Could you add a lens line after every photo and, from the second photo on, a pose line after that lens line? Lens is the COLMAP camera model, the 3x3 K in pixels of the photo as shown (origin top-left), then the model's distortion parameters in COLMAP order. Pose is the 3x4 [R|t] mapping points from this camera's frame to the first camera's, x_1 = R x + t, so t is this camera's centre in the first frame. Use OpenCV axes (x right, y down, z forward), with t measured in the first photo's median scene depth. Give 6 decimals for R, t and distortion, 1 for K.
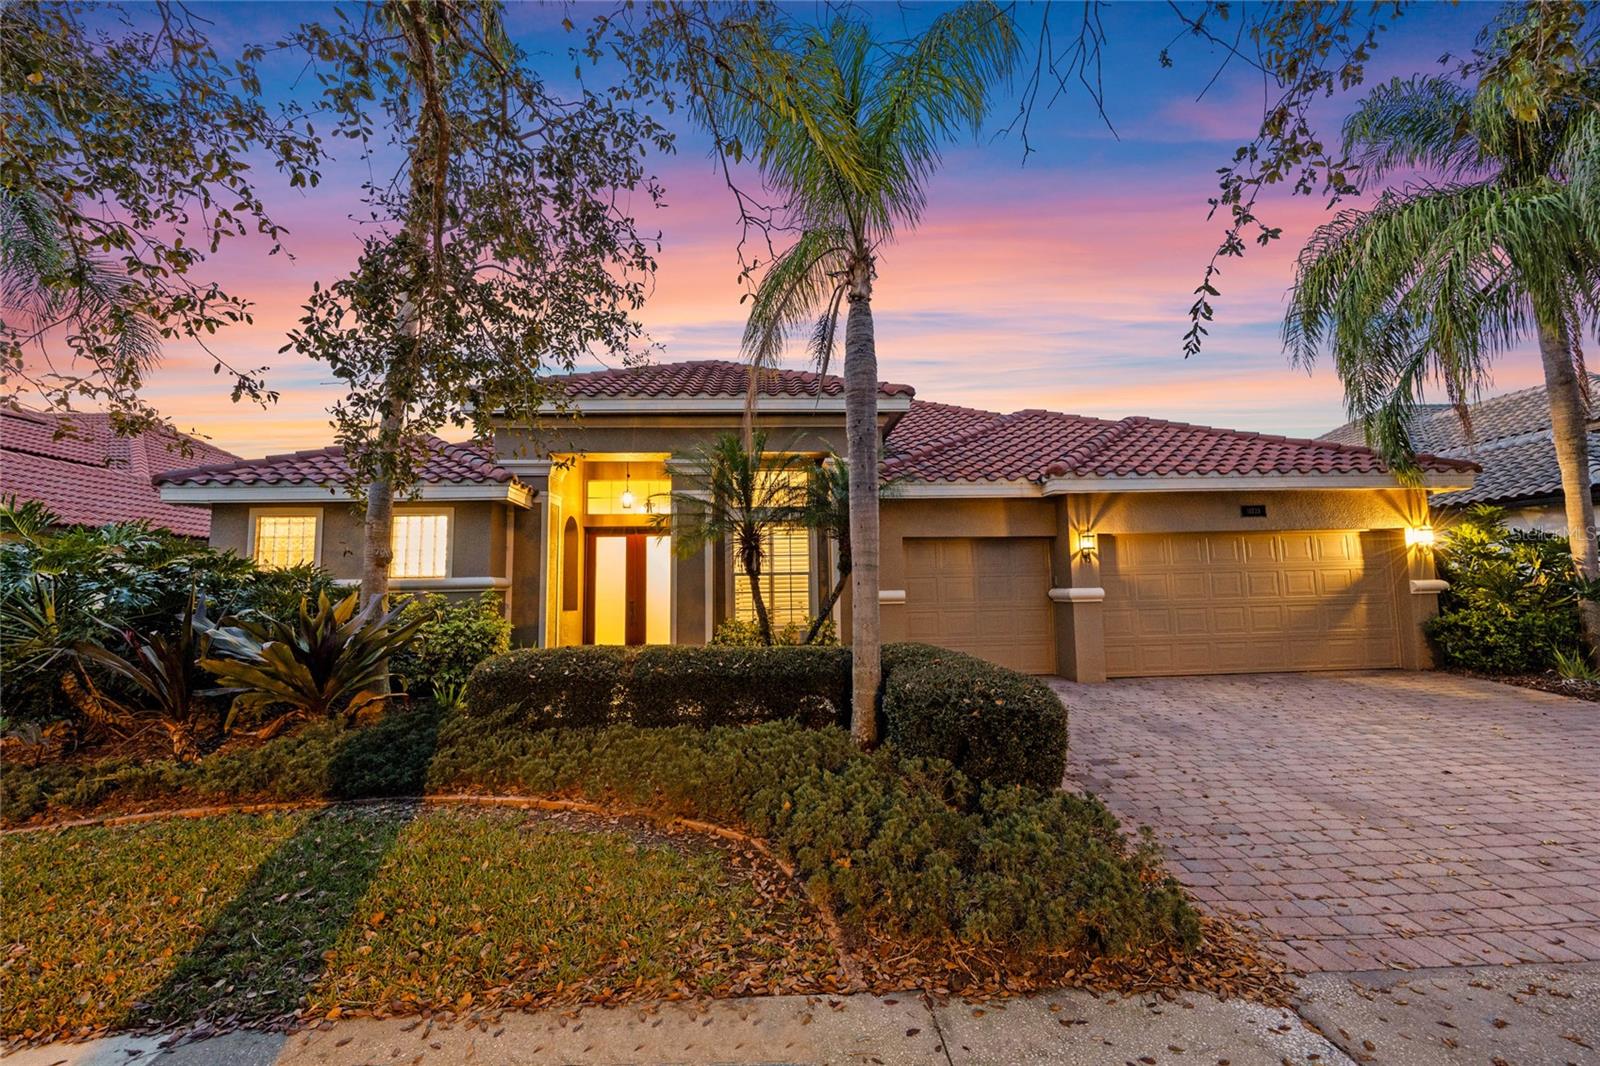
lens RADIAL K [[643.5, 0, 798.7], [0, 643.5, 526.4], [0, 0, 1]] dist [0.000177, 0.000164]
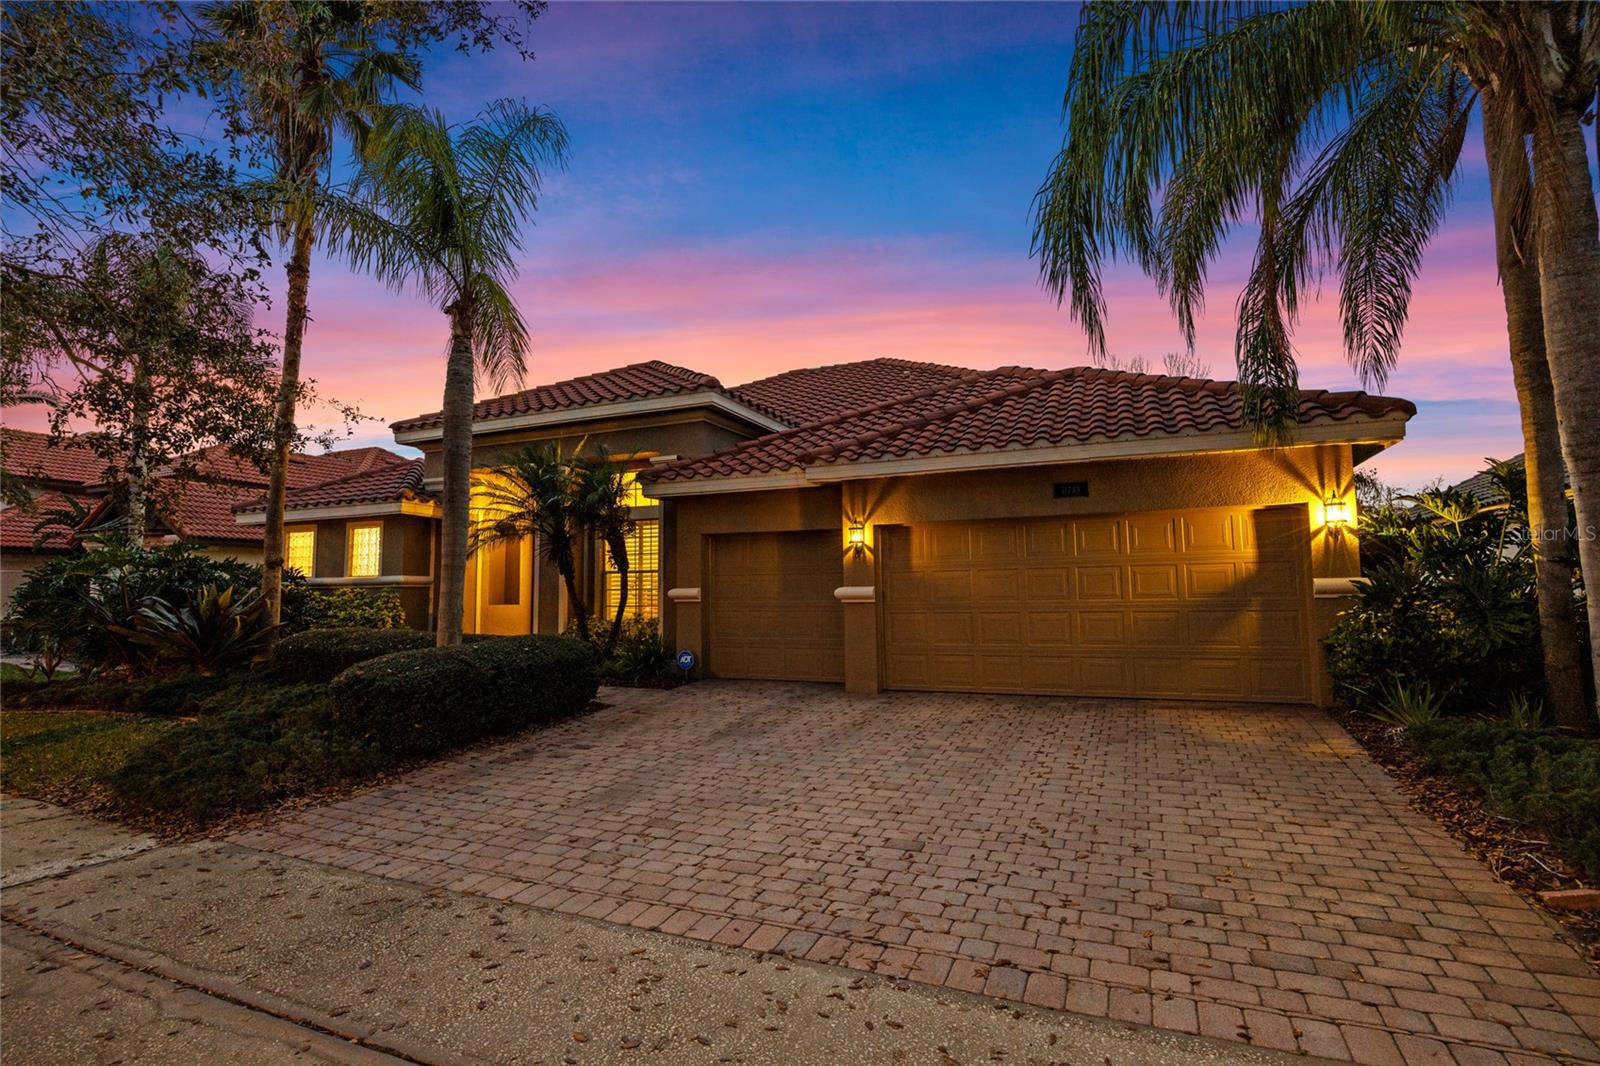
lens RADIAL K [[758.8, 0, 801.8], [0, 758.8, 503.2], [0, 0, 1]] dist [0.000094, -0.000020]
pose [[0.896057, -0.043661, -0.441786, 0.821069], [0.040814, 0.999039, -0.015951, -0.006096], [0.442058, -0.003738, 0.896979, 0.026418]]
